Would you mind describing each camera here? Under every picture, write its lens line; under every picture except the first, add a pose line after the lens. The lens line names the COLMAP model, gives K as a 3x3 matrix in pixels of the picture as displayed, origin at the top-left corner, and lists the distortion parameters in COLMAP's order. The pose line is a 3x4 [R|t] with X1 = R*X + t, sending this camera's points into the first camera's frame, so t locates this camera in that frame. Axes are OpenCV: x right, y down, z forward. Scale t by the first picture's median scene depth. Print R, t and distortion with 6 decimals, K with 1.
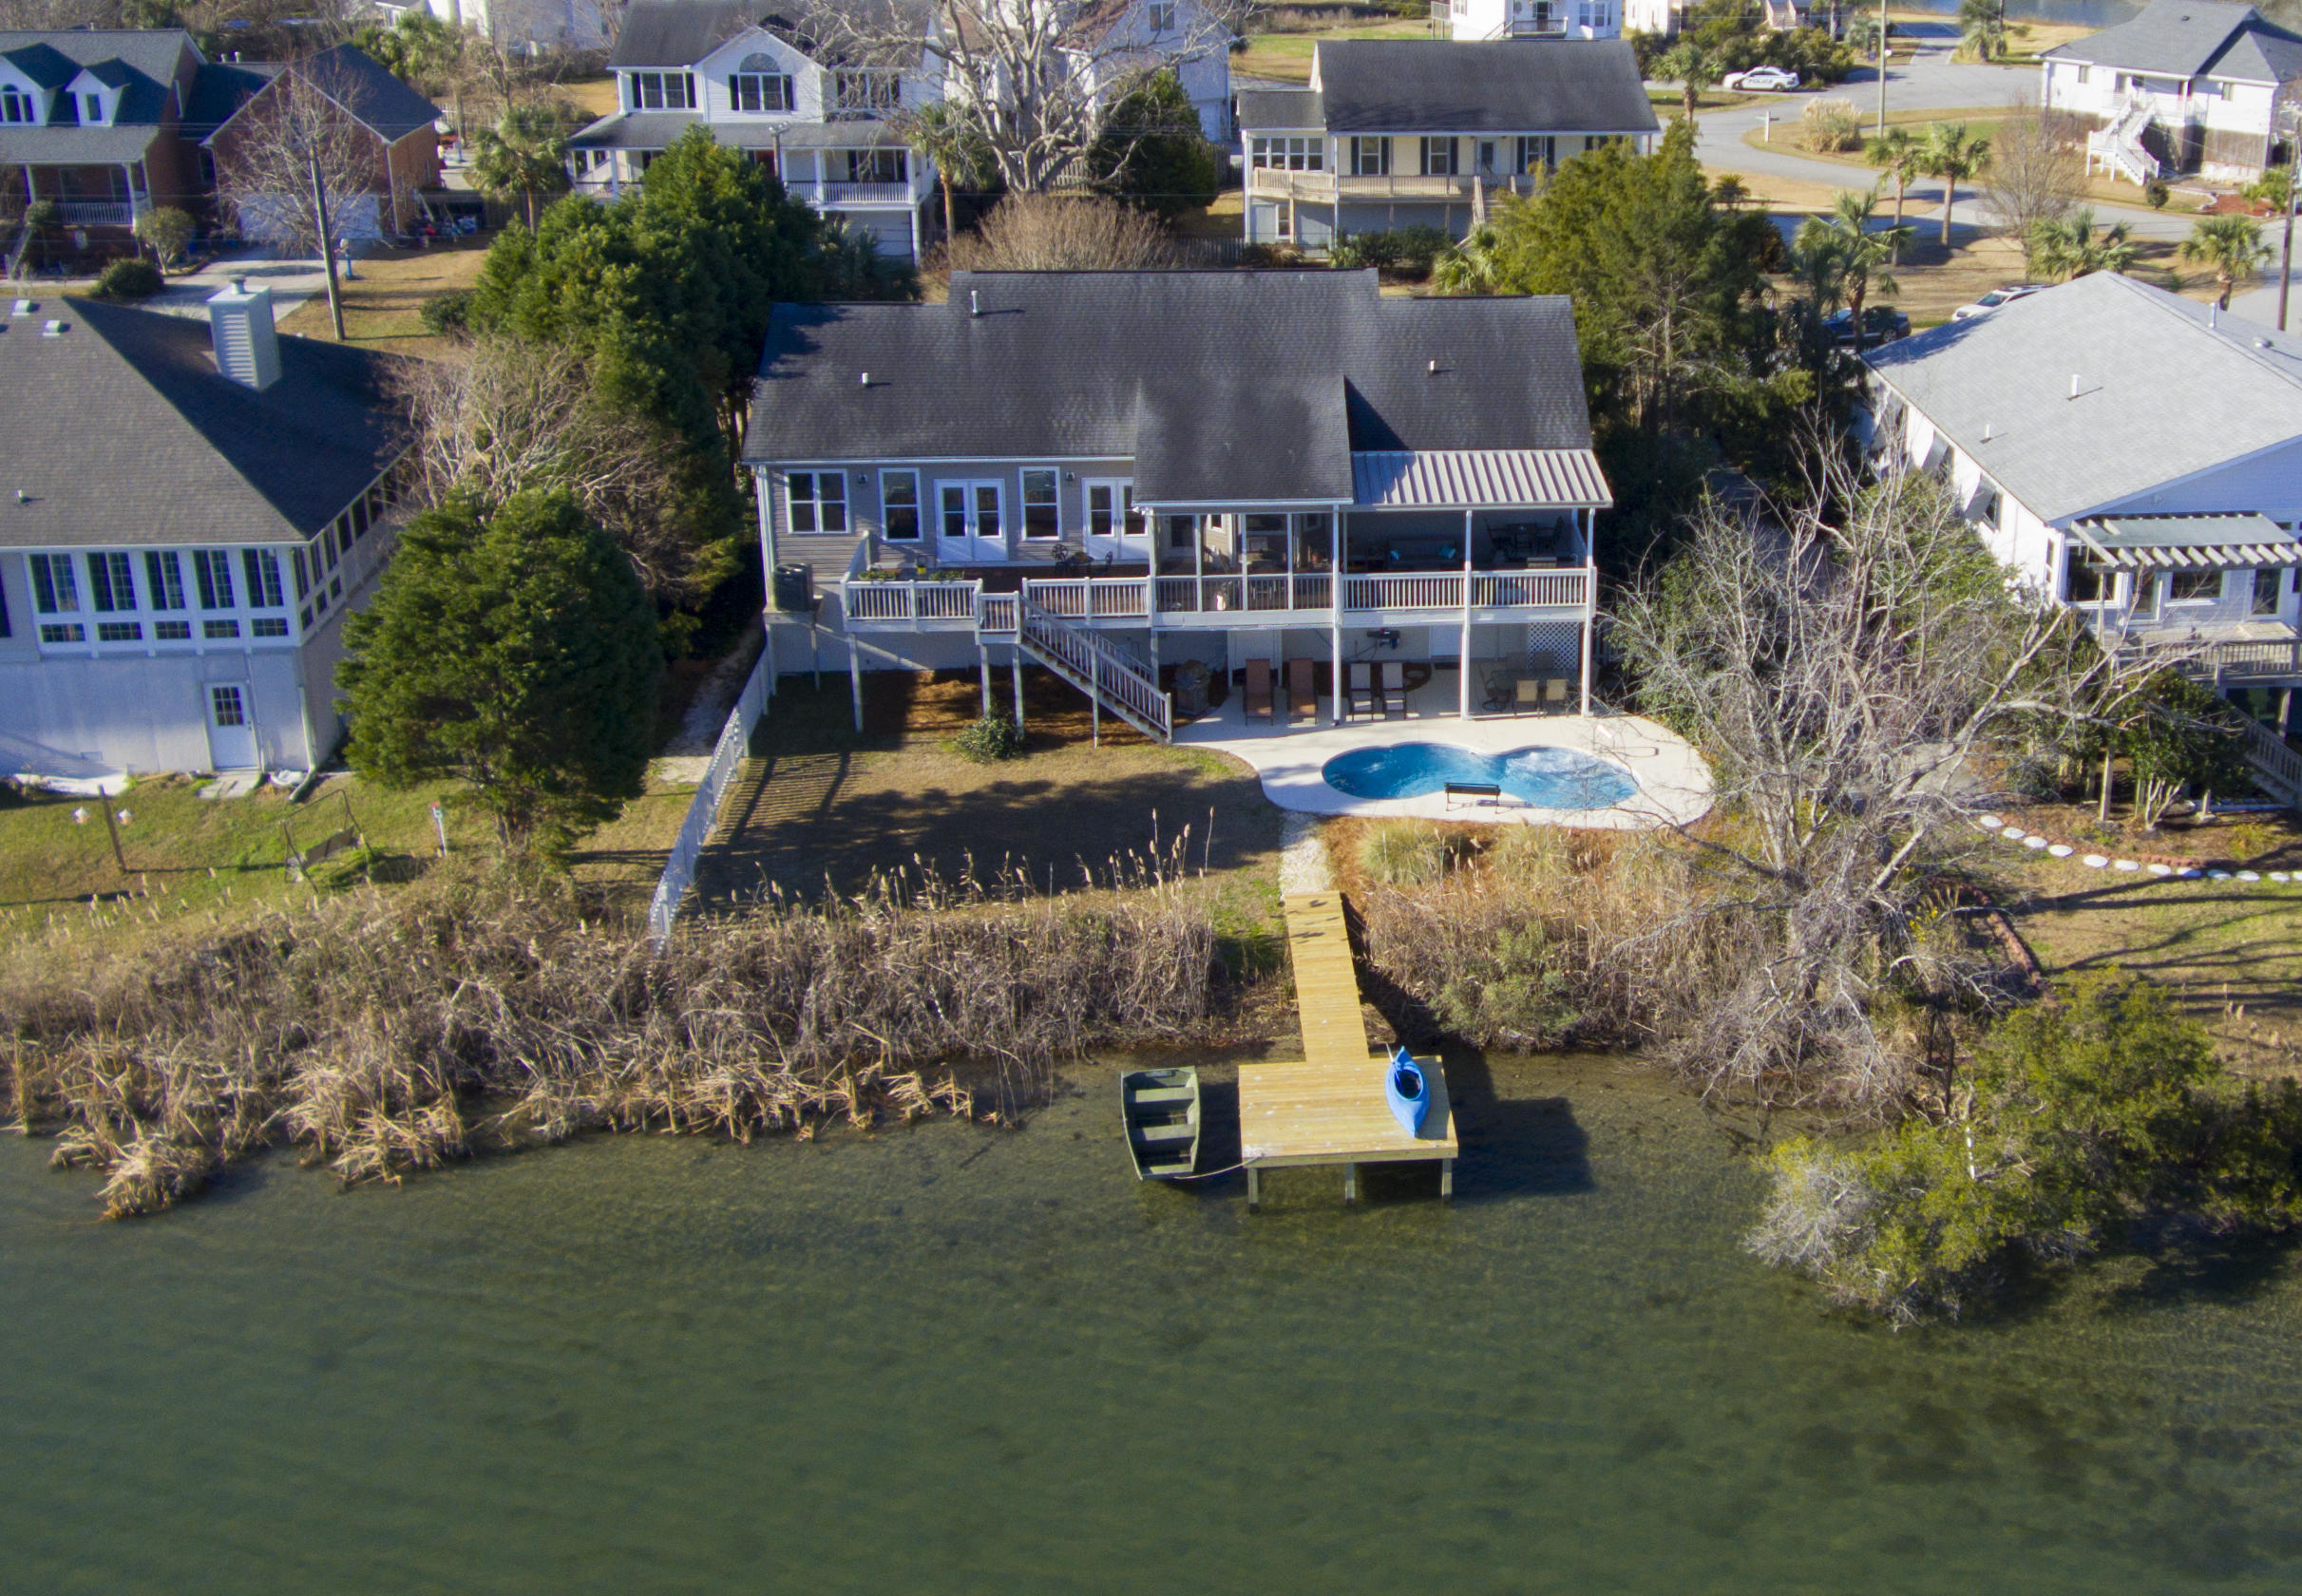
lens RADIAL K [[2426.9, 0, 1516.5], [0, 2426.9, 627.2], [0, 0, 1]] dist [-0.021703, -0.022023]
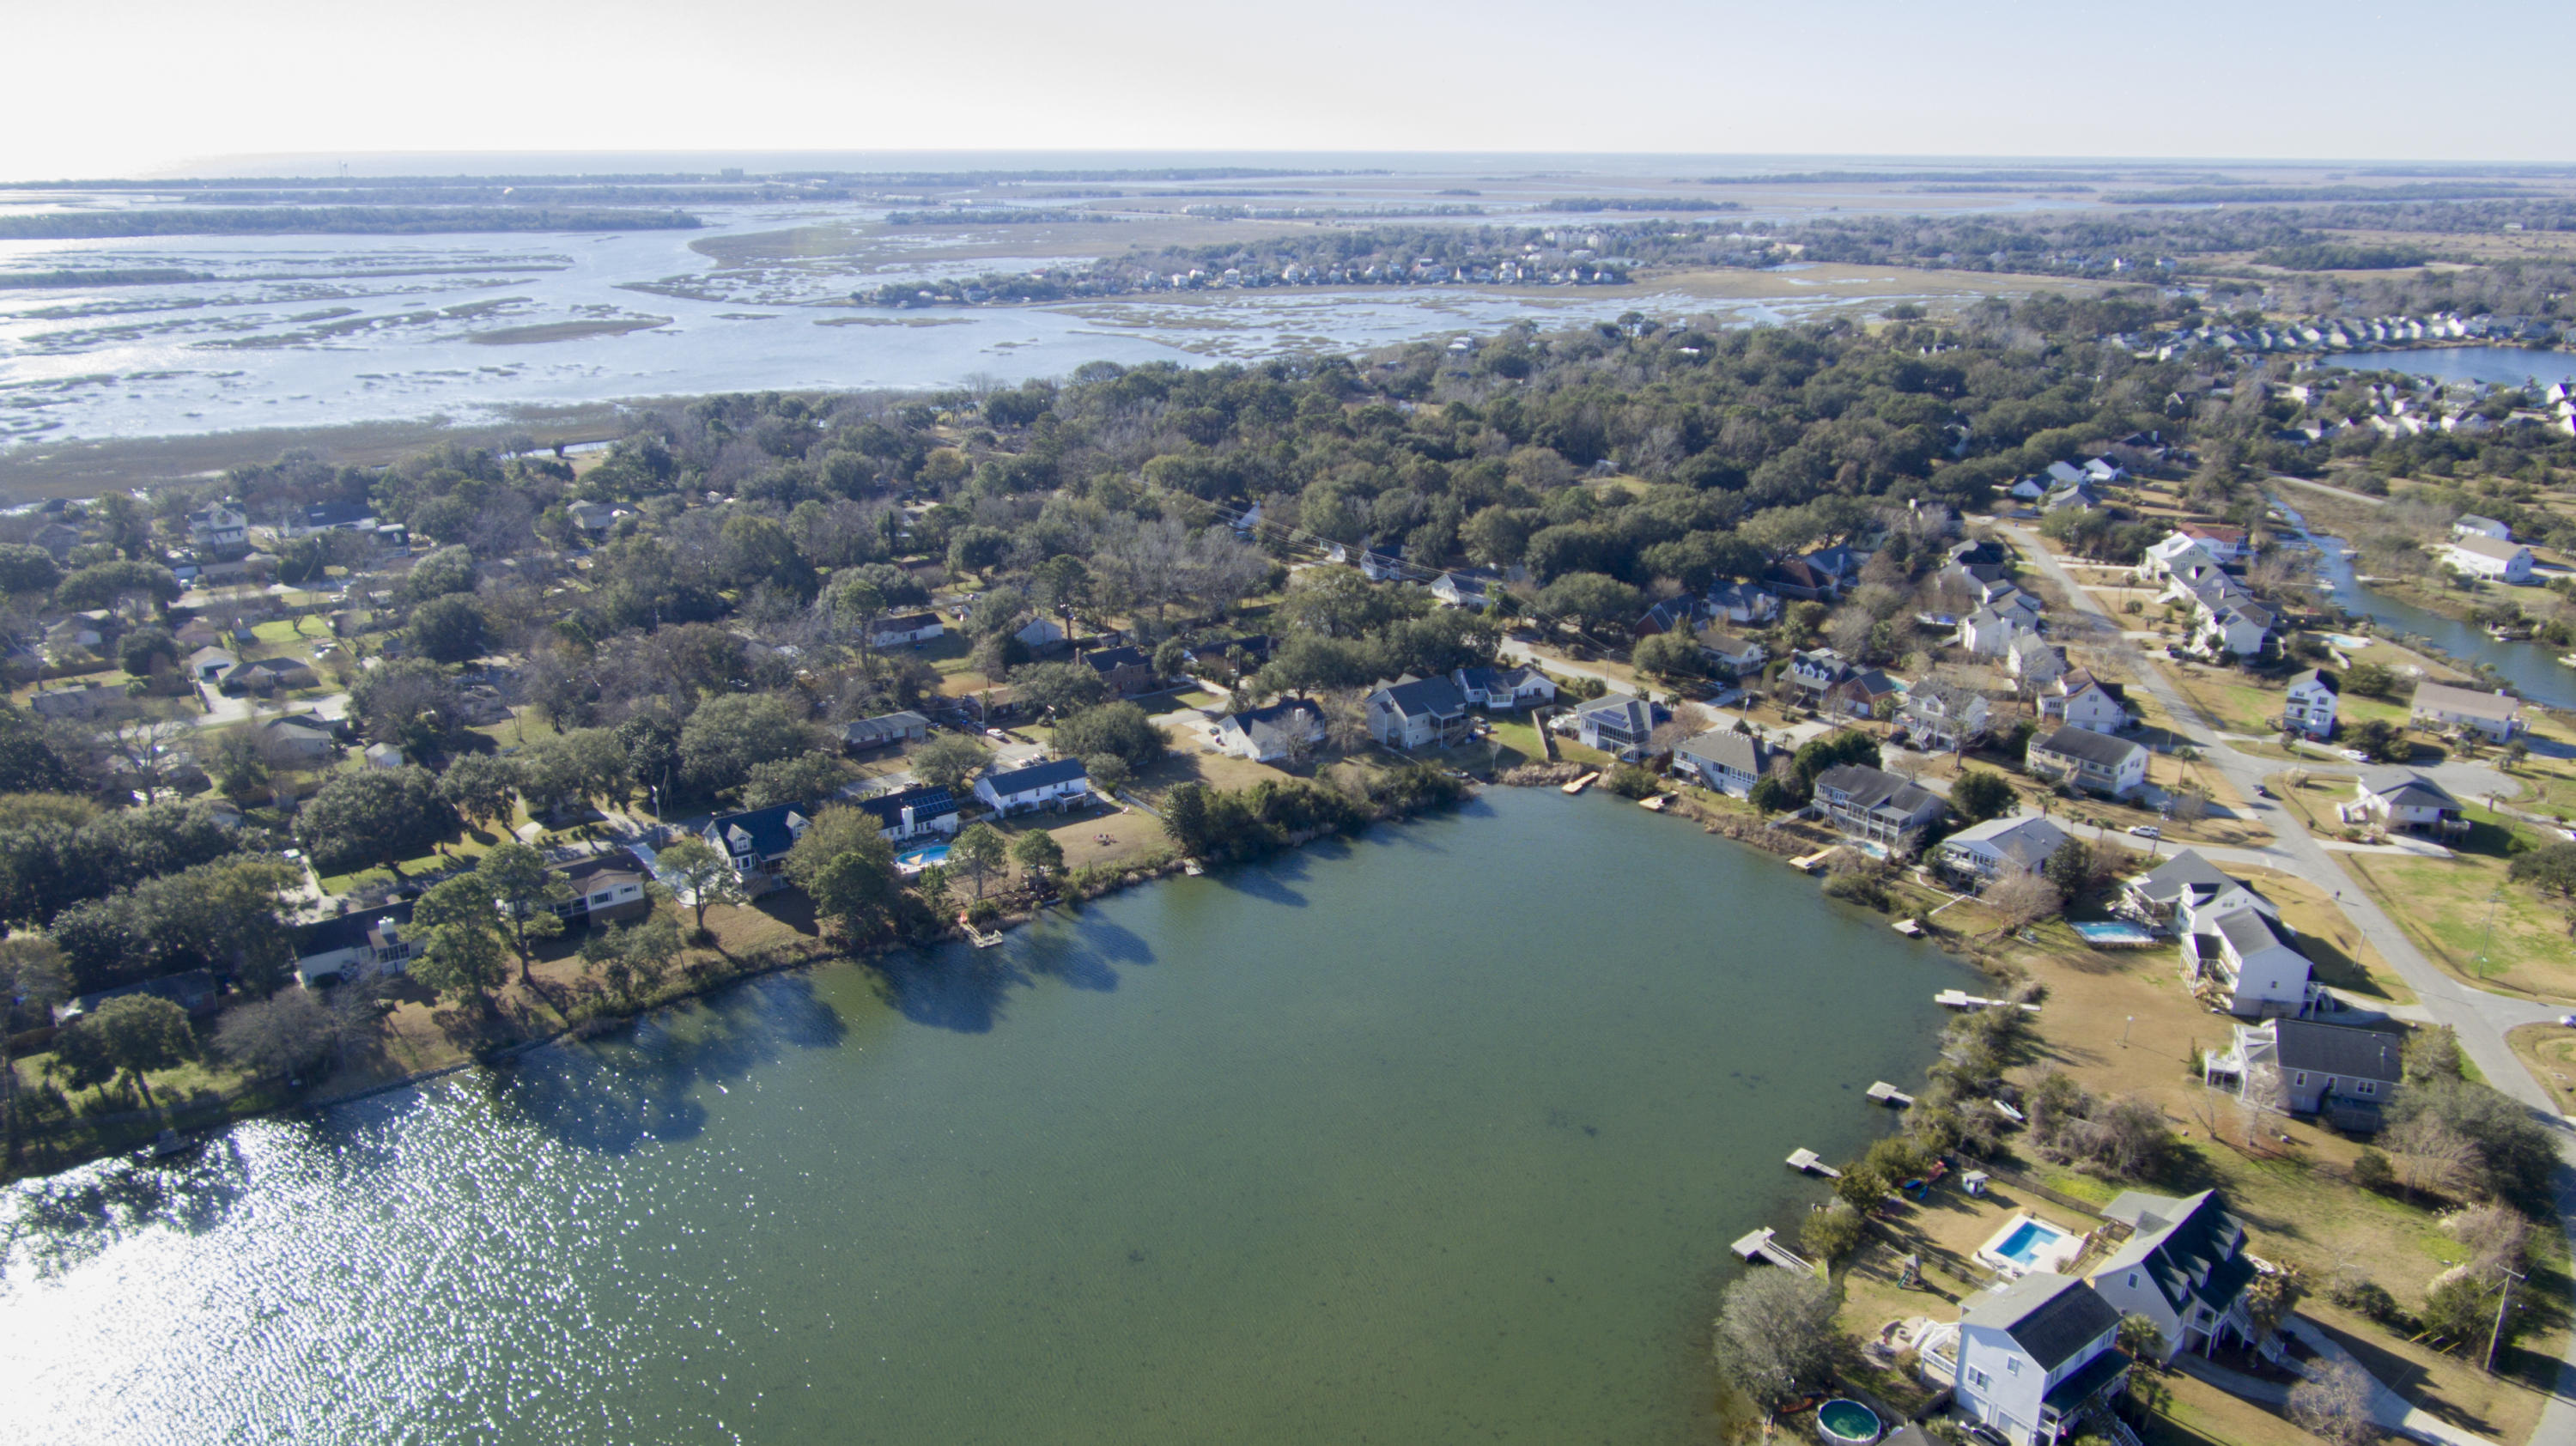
lens RADIAL K [[1728.8, 0, 1288.0], [0, 1728.8, 723.0], [0, 0, 1]] dist [-0.007084, 0.004844]
pose [[0.527033, 0.256405, -0.810243, 3.182068], [-0.288421, 0.950780, 0.113271, -0.385317], [0.799406, 0.173994, 0.575045, -3.492248]]
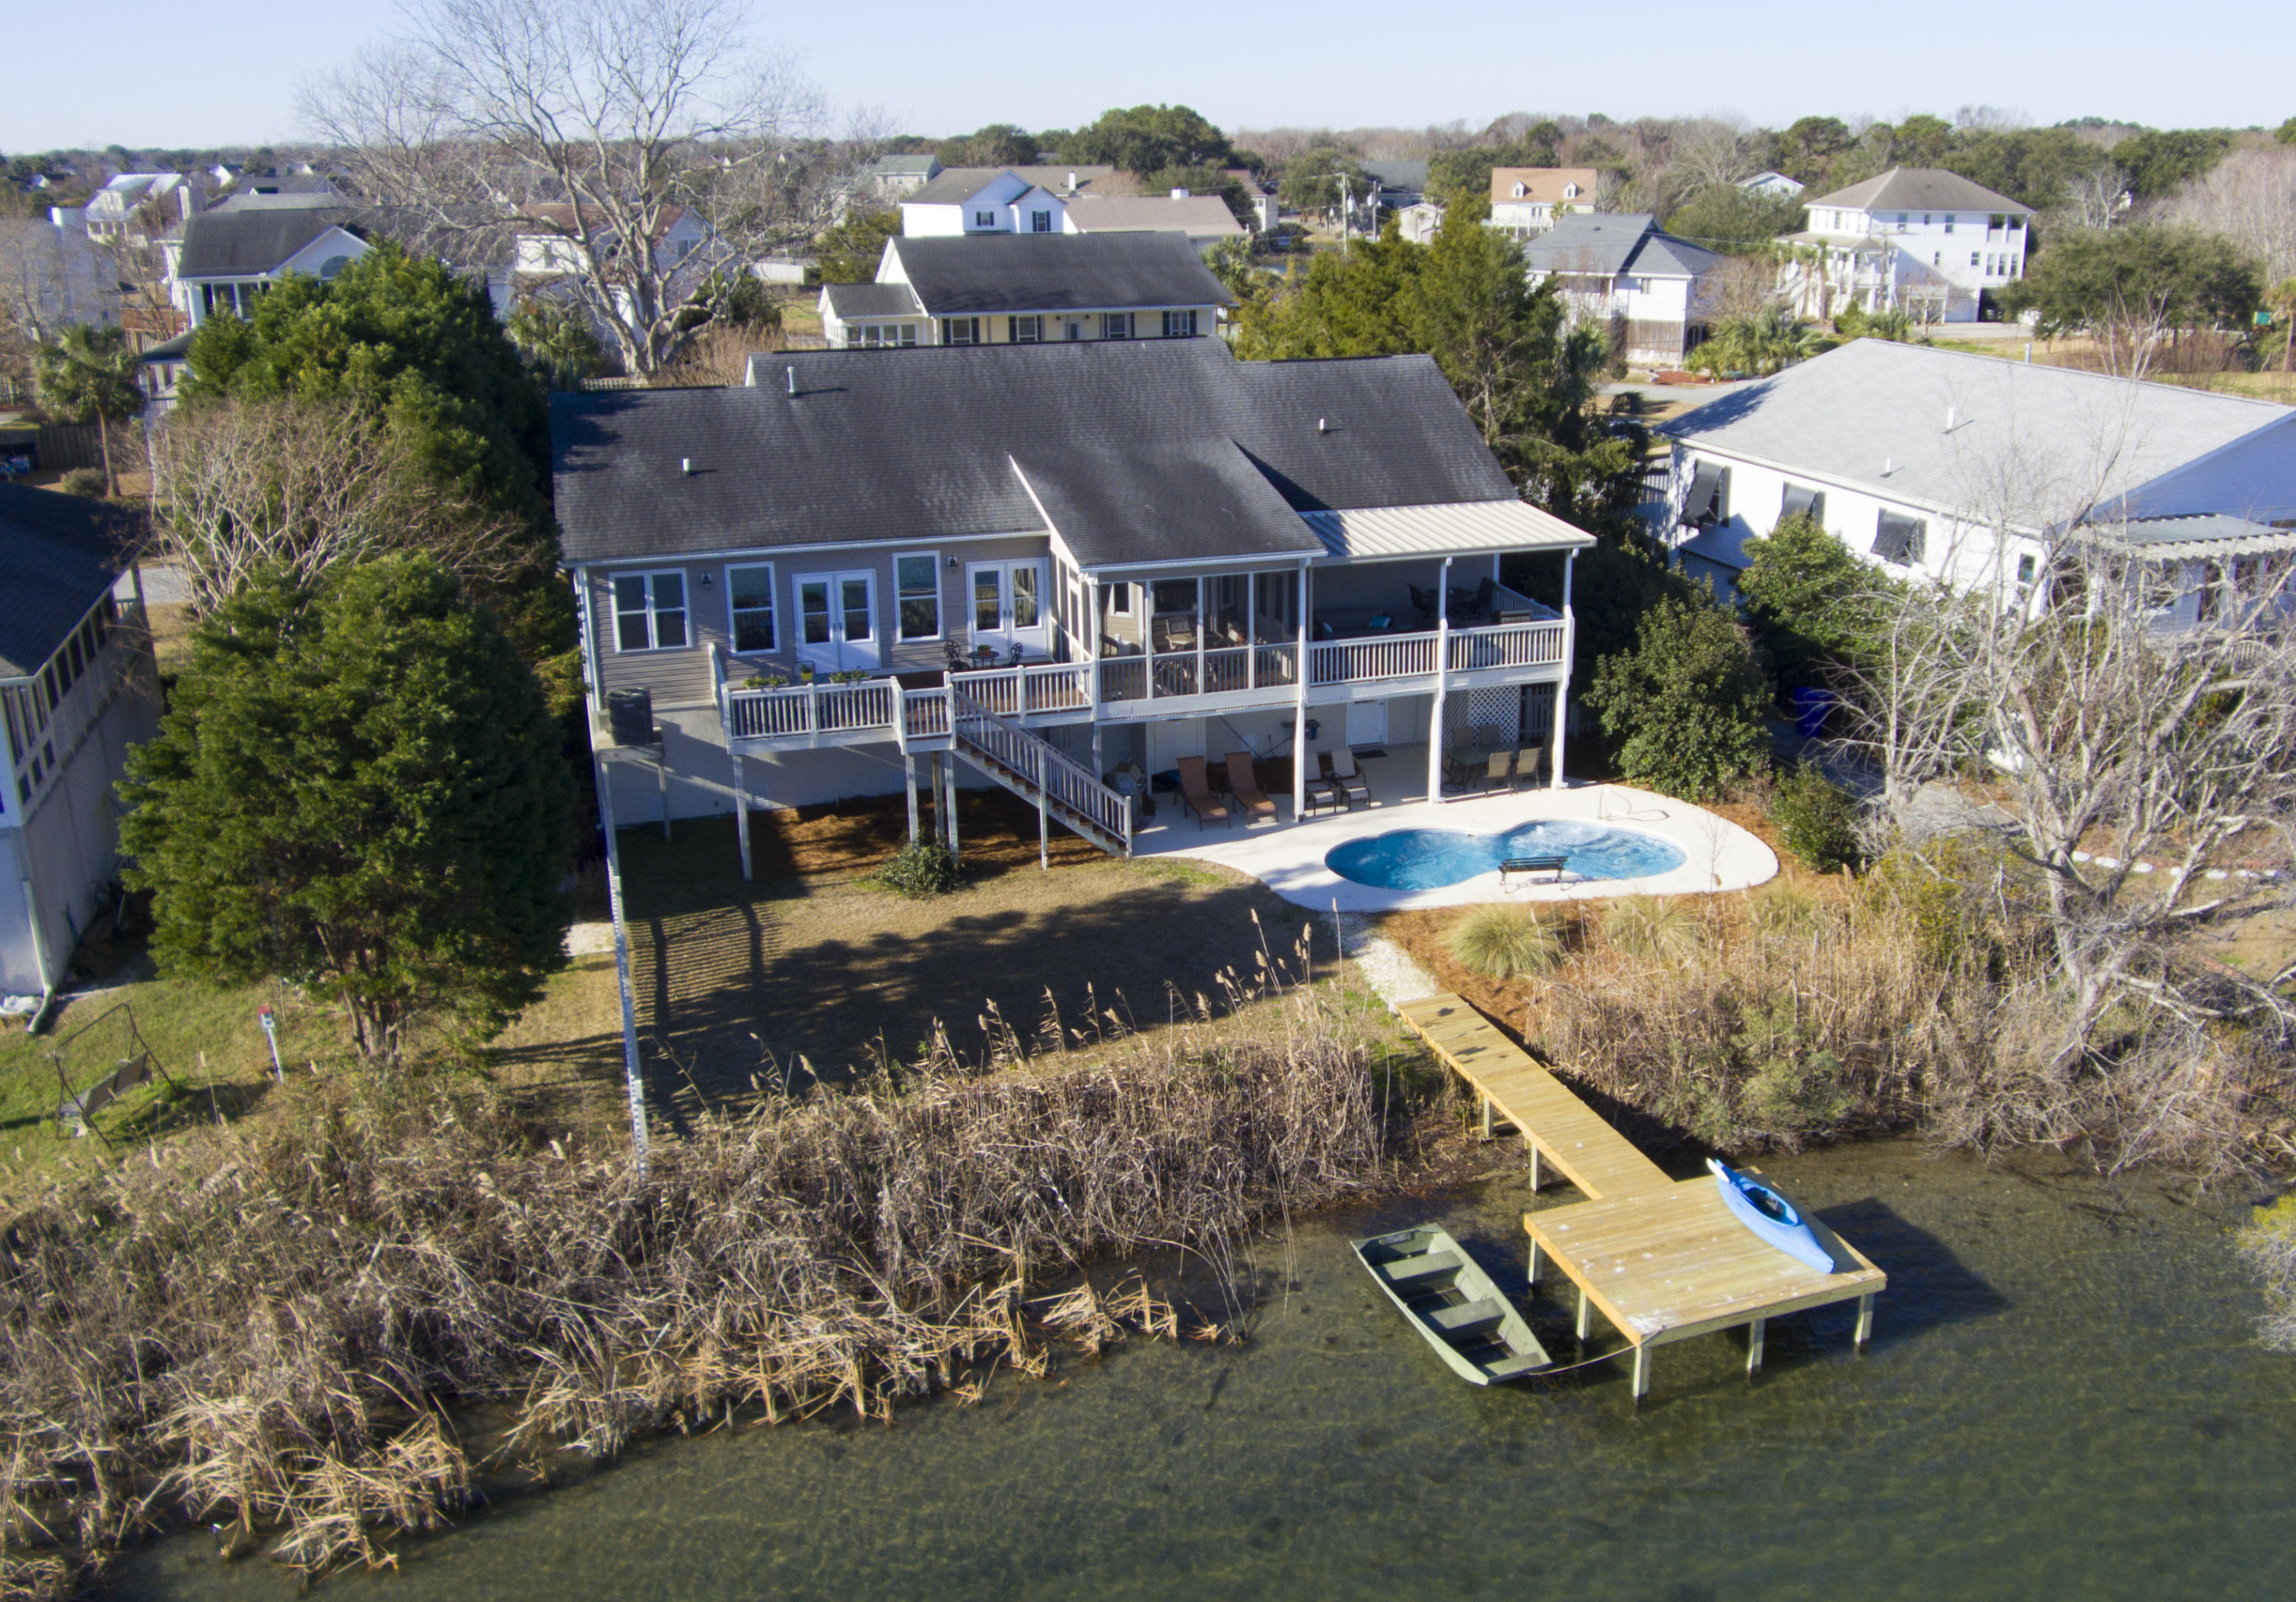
lens RADIAL K [[1947.7, 0, 1285.4], [0, 1947.7, 813.8], [0, 0, 1]] dist [-0.074519, -0.006798]
pose [[0.971801, -0.091477, 0.217337, -0.236315], [0.094320, 0.995538, -0.002724, 0.039912], [-0.216118, 0.023146, 0.976093, 0.328899]]
